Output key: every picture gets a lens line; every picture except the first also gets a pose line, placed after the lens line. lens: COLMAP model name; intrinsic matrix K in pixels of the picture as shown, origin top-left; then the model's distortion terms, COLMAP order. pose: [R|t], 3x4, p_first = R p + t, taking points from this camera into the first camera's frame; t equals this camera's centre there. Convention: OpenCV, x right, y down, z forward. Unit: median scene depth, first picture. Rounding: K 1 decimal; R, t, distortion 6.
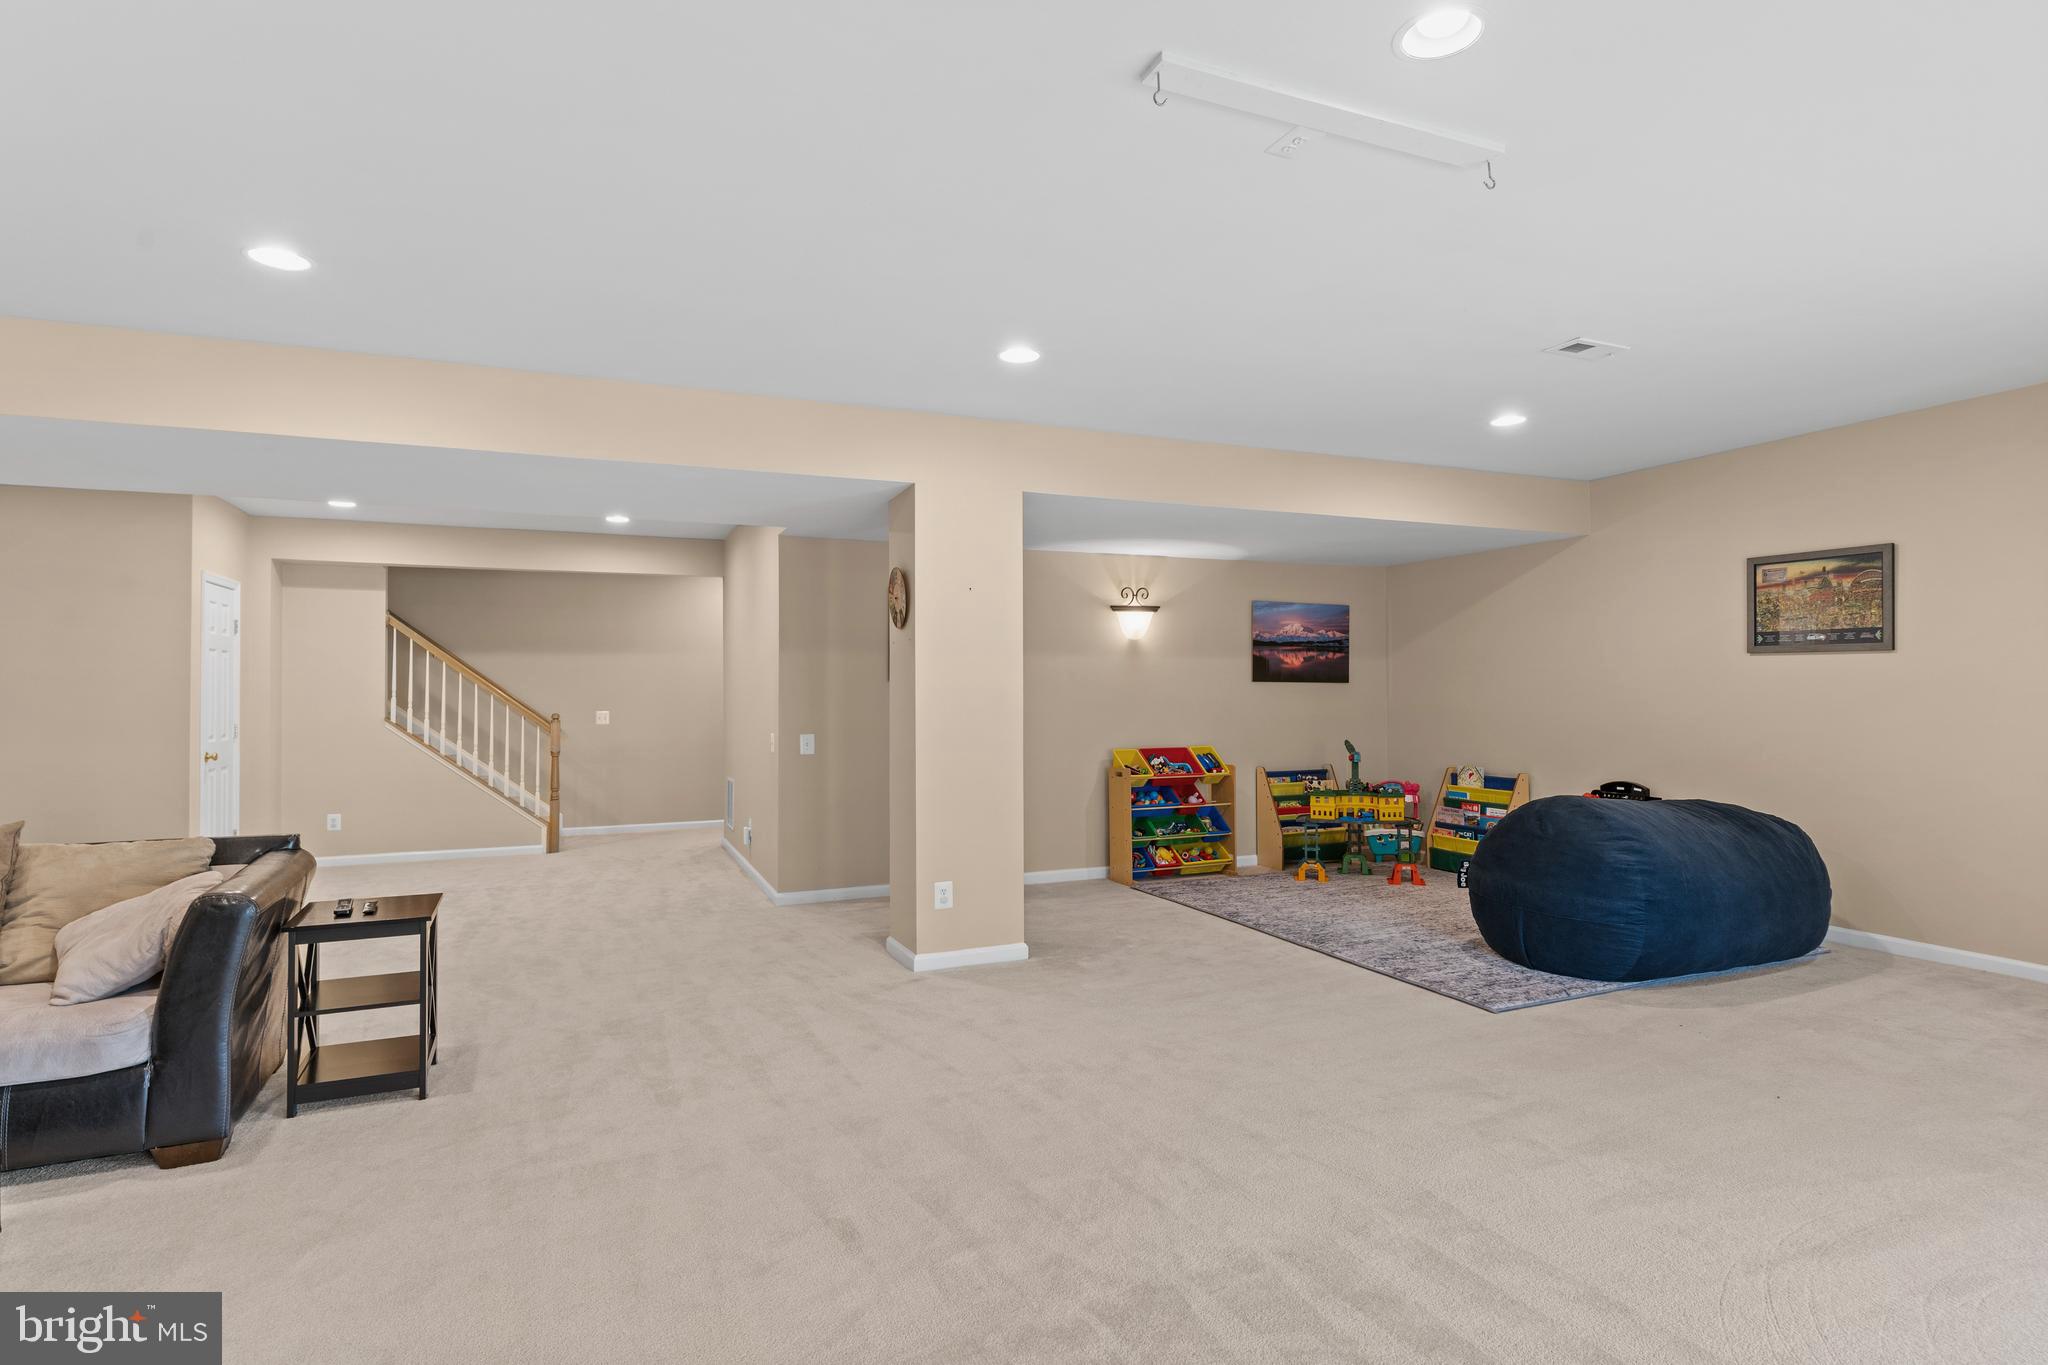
lens RADIAL K [[1062.5, 0, 1024.0], [0, 1062.5, 682.5], [0, 0, 1]] dist [0.000806, 0.028988]
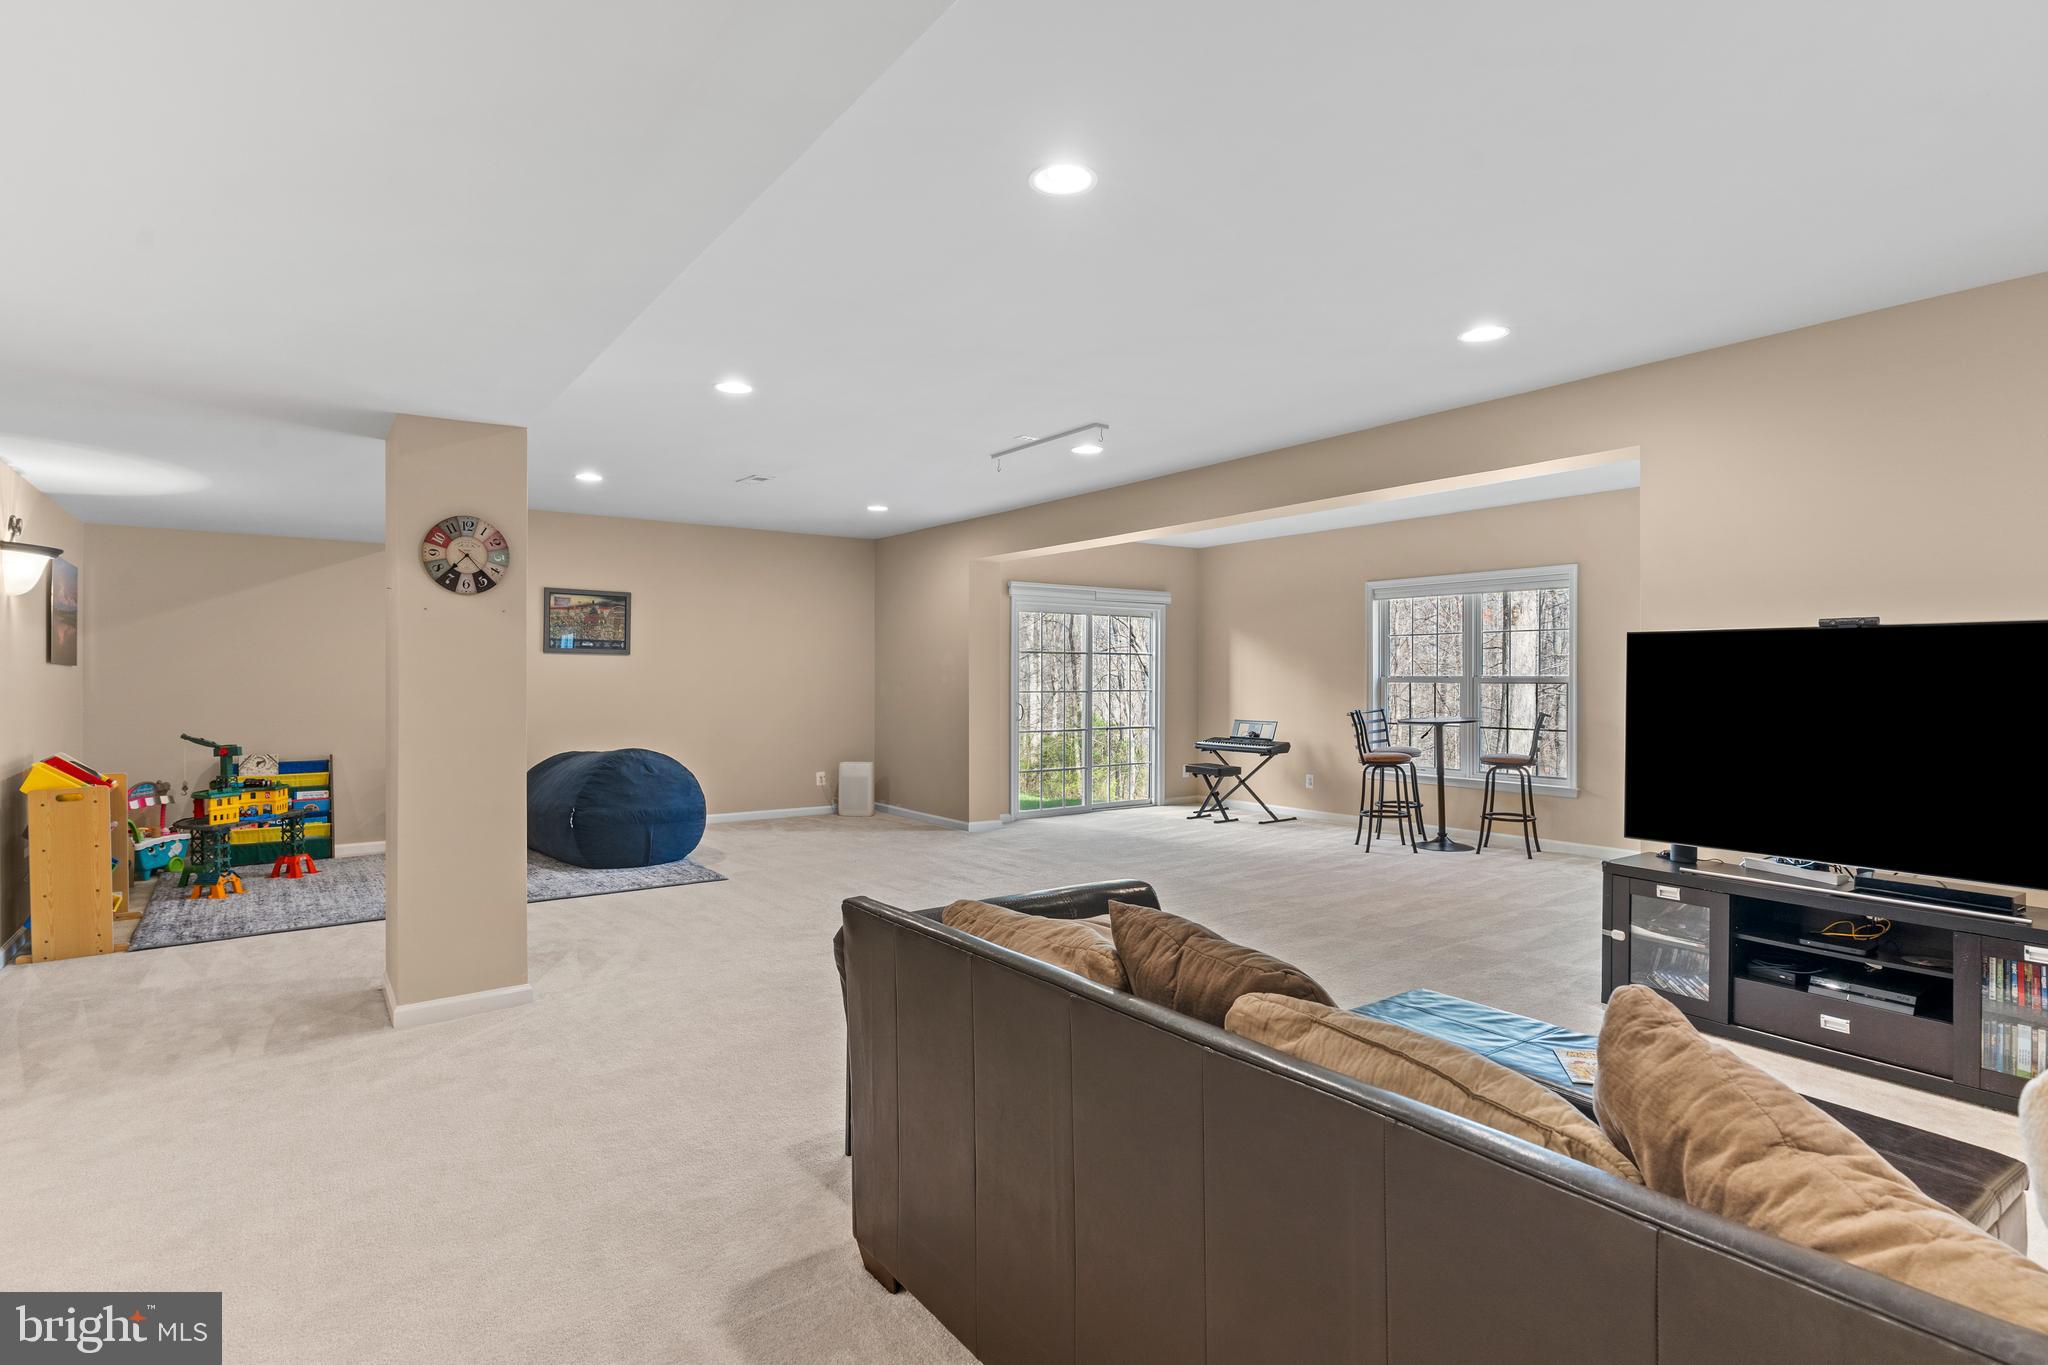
lens RADIAL K [[1021.5, 0, 1015.3], [0, 1021.5, 682.8], [0, 0, 1]] dist [-0.001394, -0.000235]
pose [[-0.241979, -0.000961, 0.970281, -0.838516], [-0.010383, 0.999945, -0.001599, 0.010192], [-0.970226, -0.010461, -0.241976, 0.714726]]
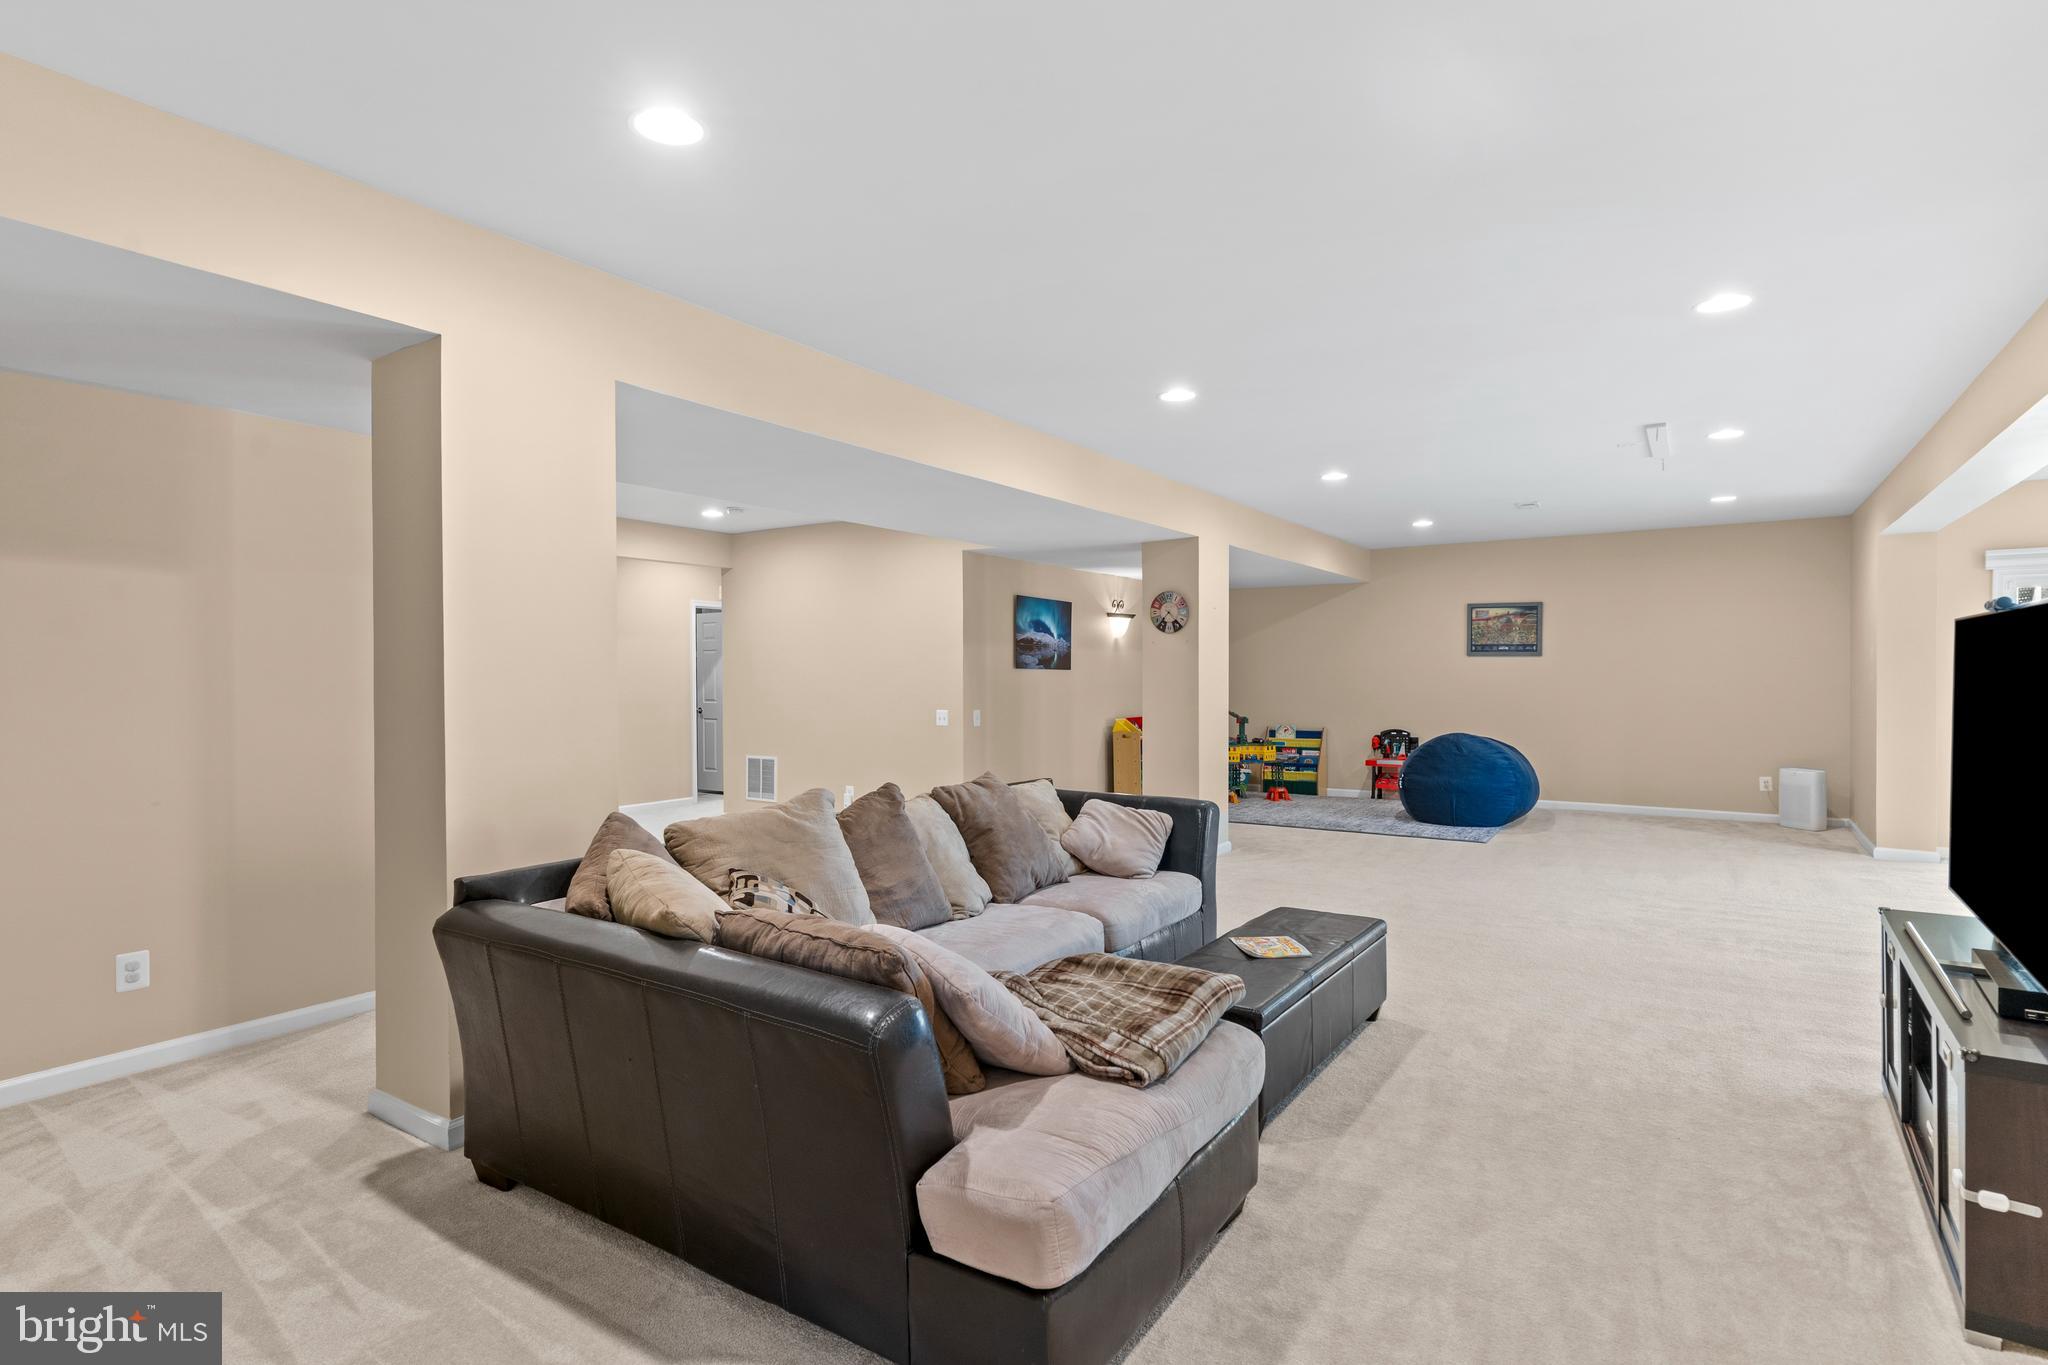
lens RADIAL K [[1073.5, 0, 1024.0], [0, 1073.5, 682.5], [0, 0, 1]] dist [-0.000814, -0.000045]
pose [[0.828814, -0.002720, 0.559518, -0.985549], [-0.005634, 0.999897, 0.013206, -0.001535], [-0.559496, -0.014098, 0.828713, -0.100032]]
